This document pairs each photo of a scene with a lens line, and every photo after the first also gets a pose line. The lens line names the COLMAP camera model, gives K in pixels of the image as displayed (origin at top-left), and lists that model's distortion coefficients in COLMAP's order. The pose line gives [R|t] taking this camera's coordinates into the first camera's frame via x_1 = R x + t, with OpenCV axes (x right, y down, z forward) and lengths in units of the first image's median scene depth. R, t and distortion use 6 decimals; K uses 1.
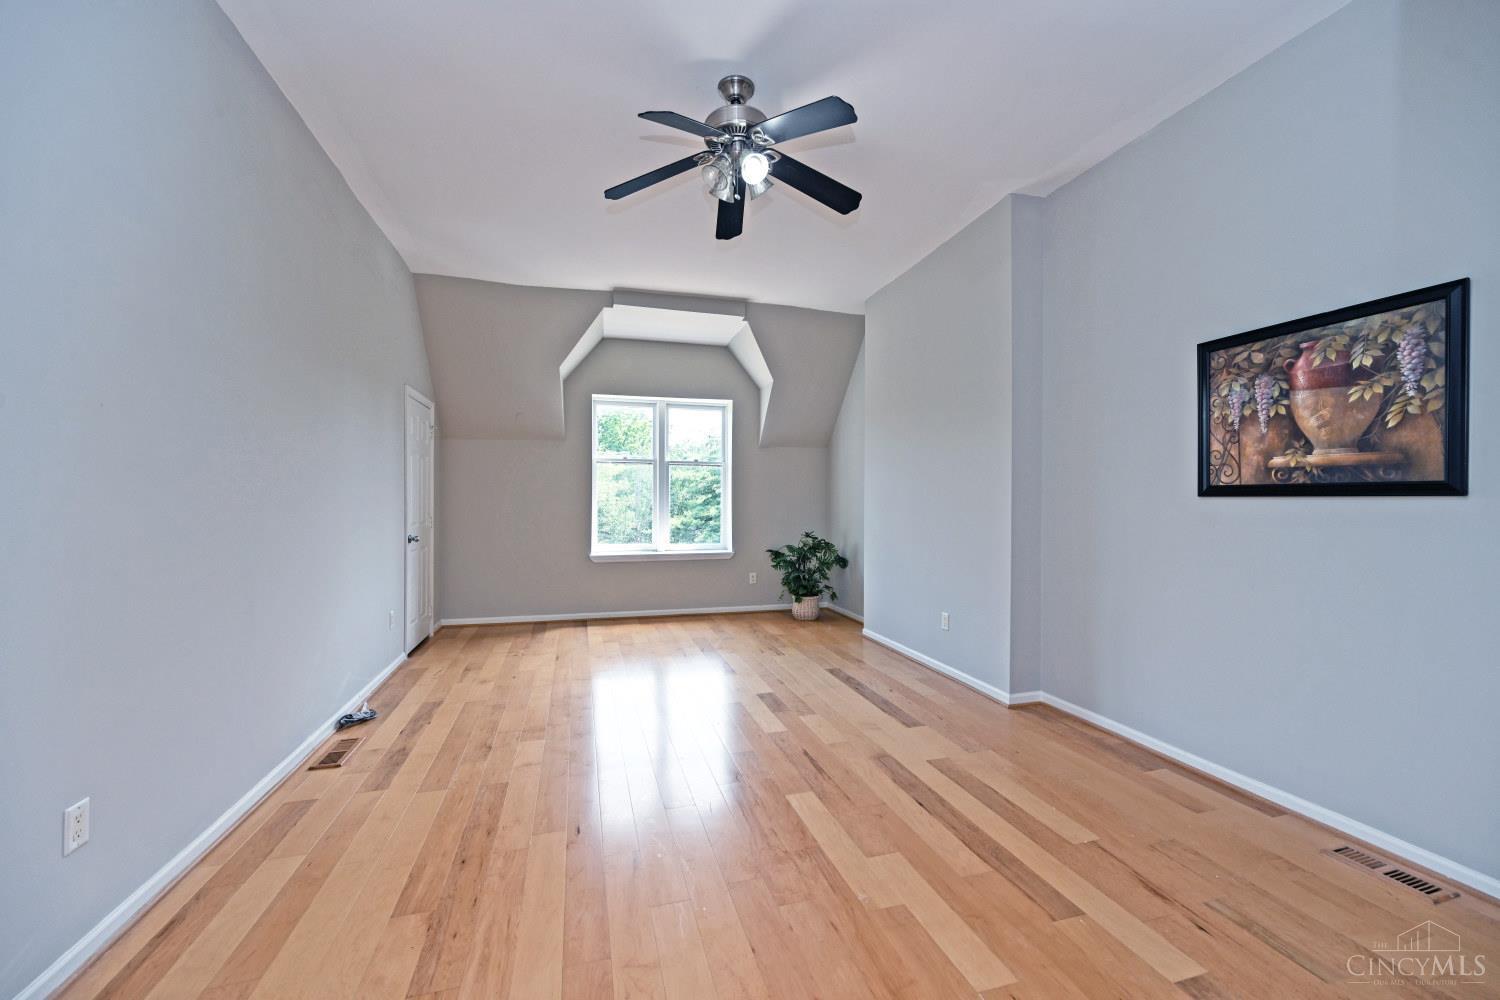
lens RADIAL K [[597.1, 0, 764.3], [0, 597.1, 494.6], [0, 0, 1]] dist [-0.002054, 0.000307]
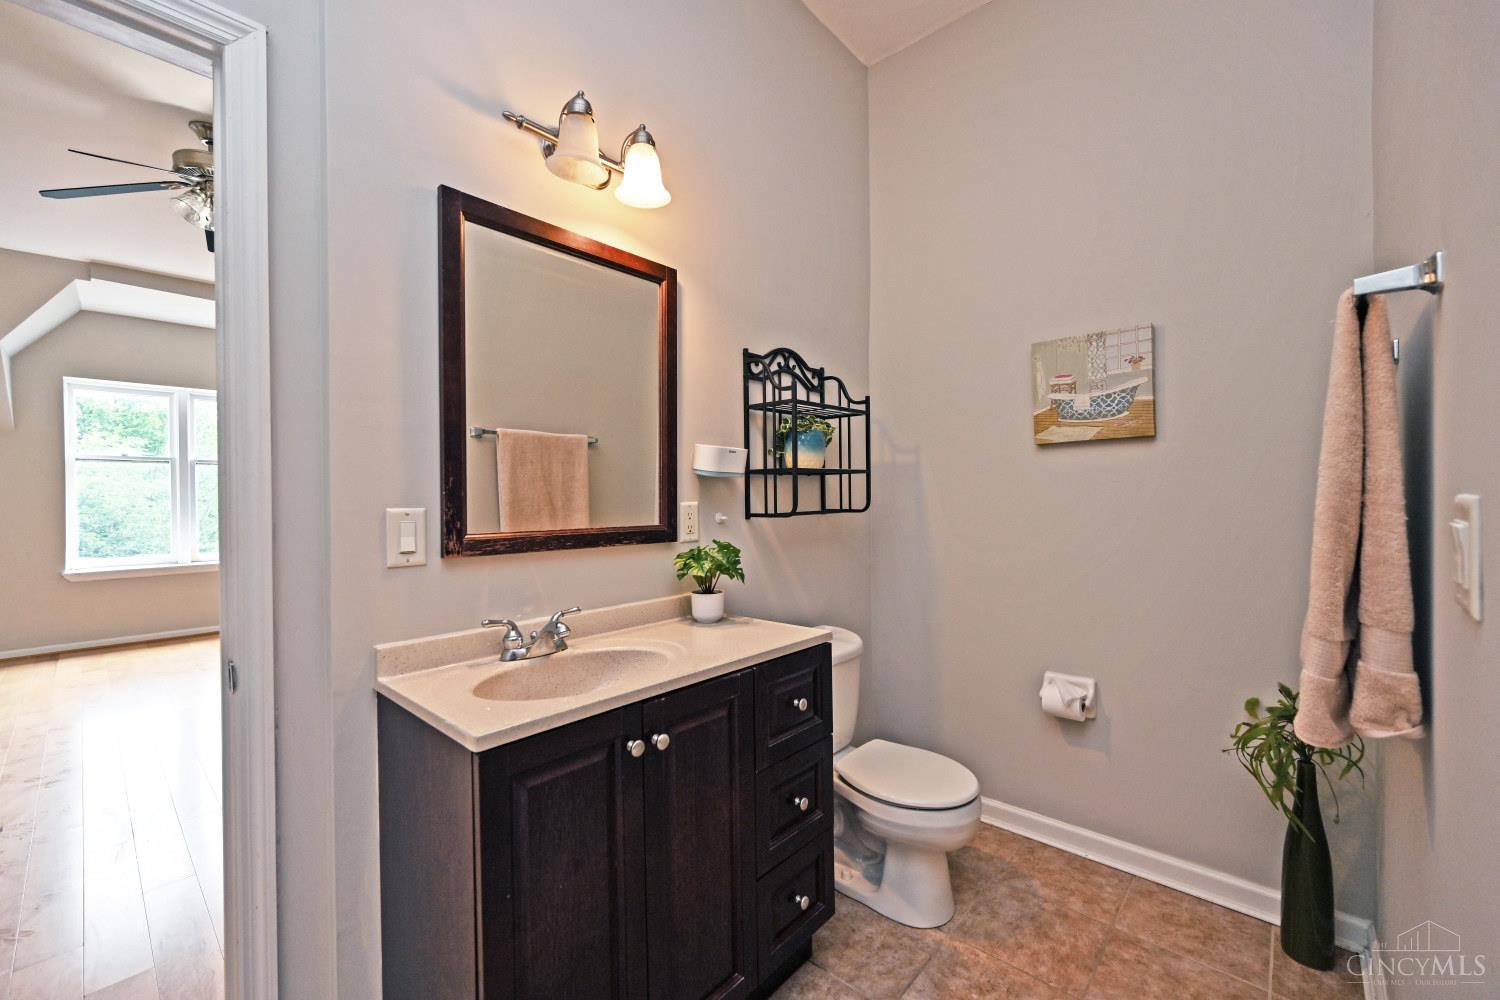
lens RADIAL K [[597.1, 0, 757.1], [0, 597.1, 498.6], [0, 0, 1]] dist [-0.002054, 0.000307]
pose [[0.852956, -0.011130, 0.521865, 0.098043], [0.007721, 0.999932, 0.008706, -0.000940], [-0.521926, -0.003397, 0.852984, -0.199999]]
